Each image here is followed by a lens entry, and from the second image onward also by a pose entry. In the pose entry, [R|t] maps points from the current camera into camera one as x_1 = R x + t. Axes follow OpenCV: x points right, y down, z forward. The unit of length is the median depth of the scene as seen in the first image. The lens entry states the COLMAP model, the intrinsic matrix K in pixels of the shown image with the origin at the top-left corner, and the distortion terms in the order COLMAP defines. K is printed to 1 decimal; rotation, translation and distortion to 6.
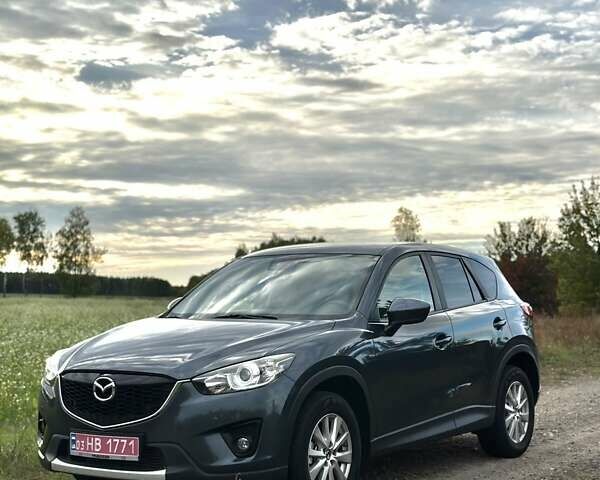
lens RADIAL K [[1132.7, 0, 300.6], [0, 1132.7, 240.8], [0, 0, 1]] dist [0.127452, 0.000000]
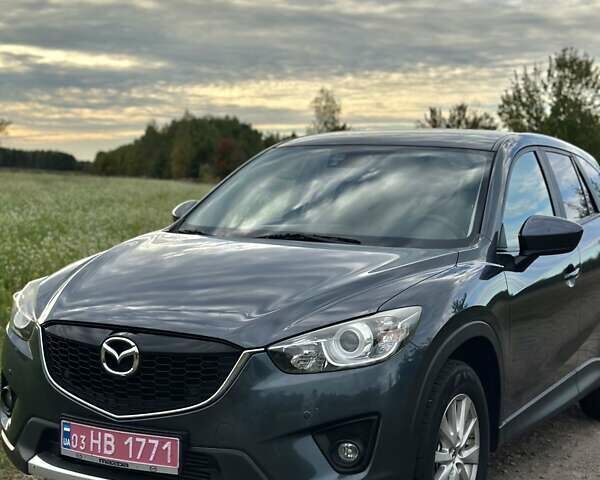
lens RADIAL K [[1132.7, 0, 295.0], [0, 1132.7, 249.3], [0, 0, 1]] dist [0.127452, 0.000000]
pose [[0.996600, 0.025880, 0.078226, -0.100778], [-0.034544, 0.993161, 0.111521, -0.000912], [-0.074805, -0.113844, 0.990678, 0.302914]]
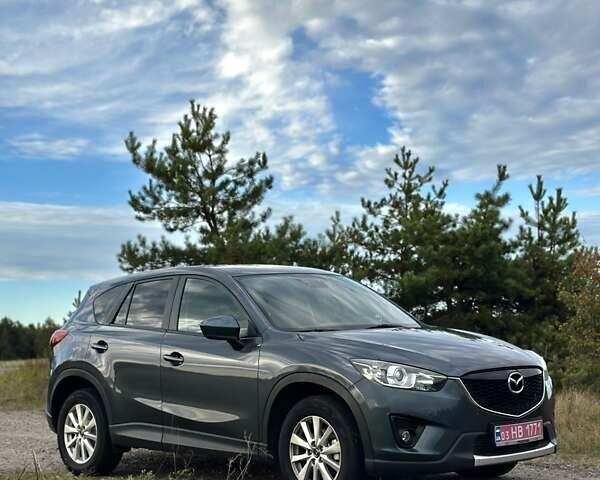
lens RADIAL K [[1106.6, 0, 301.1], [0, 1106.6, 240.1], [0, 0, 1]] dist [0.139156, 0.000000]
pose [[0.233143, 0.059958, 0.970592, -1.048529], [-0.012748, 0.998200, -0.058601, 0.043693], [-0.972359, 0.001289, 0.233488, 0.751441]]
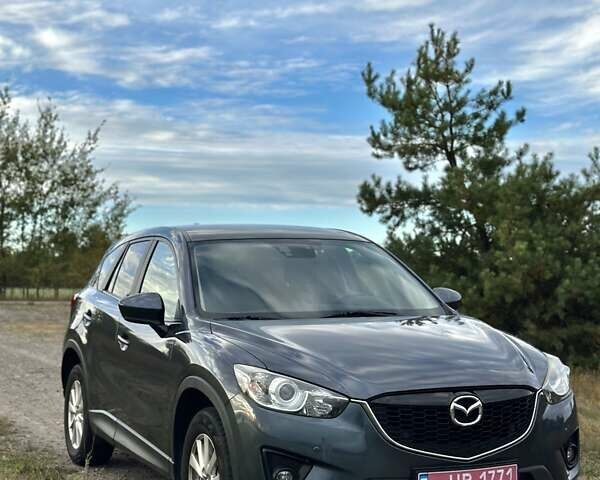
lens RADIAL K [[1106.6, 0, 299.7], [0, 1106.6, 242.6], [0, 0, 1]] dist [0.139156, 0.000000]
pose [[0.544295, 0.008614, 0.838849, -0.705937], [-0.035713, 0.999279, 0.012912, 0.005125], [-0.838133, -0.036986, 0.544210, 0.537493]]
